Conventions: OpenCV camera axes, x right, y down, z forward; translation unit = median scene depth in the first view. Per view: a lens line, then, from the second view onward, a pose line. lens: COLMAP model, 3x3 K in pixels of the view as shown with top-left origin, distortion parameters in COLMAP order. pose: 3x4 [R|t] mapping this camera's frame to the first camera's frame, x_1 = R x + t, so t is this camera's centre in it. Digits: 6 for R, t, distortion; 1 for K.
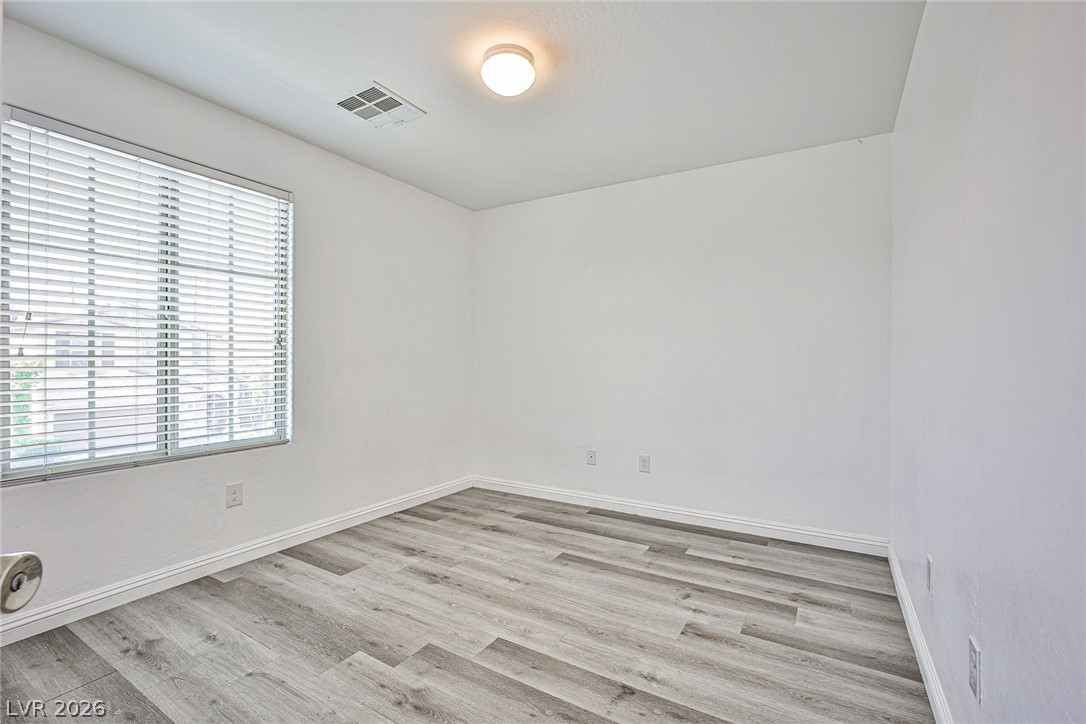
lens RADIAL K [[488.7, 0, 543.1], [0, 488.7, 360.0], [0, 0, 1]] dist [-0.042390, 0.016782]
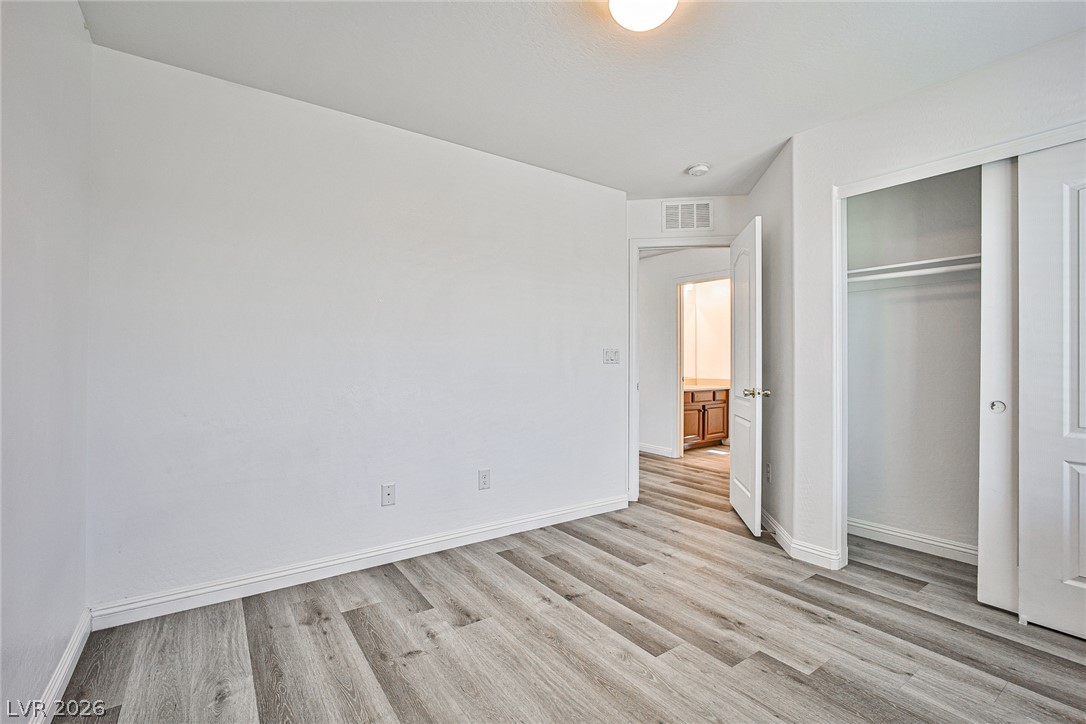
lens RADIAL K [[488.7, 0, 543.1], [0, 488.7, 360.0], [0, 0, 1]] dist [-0.042390, 0.016782]
pose [[-0.918055, -0.004764, 0.396424, -0.257576], [-0.007007, 0.999967, -0.004209, 0.002775], [-0.396391, -0.006642, -0.918058, 1.934923]]
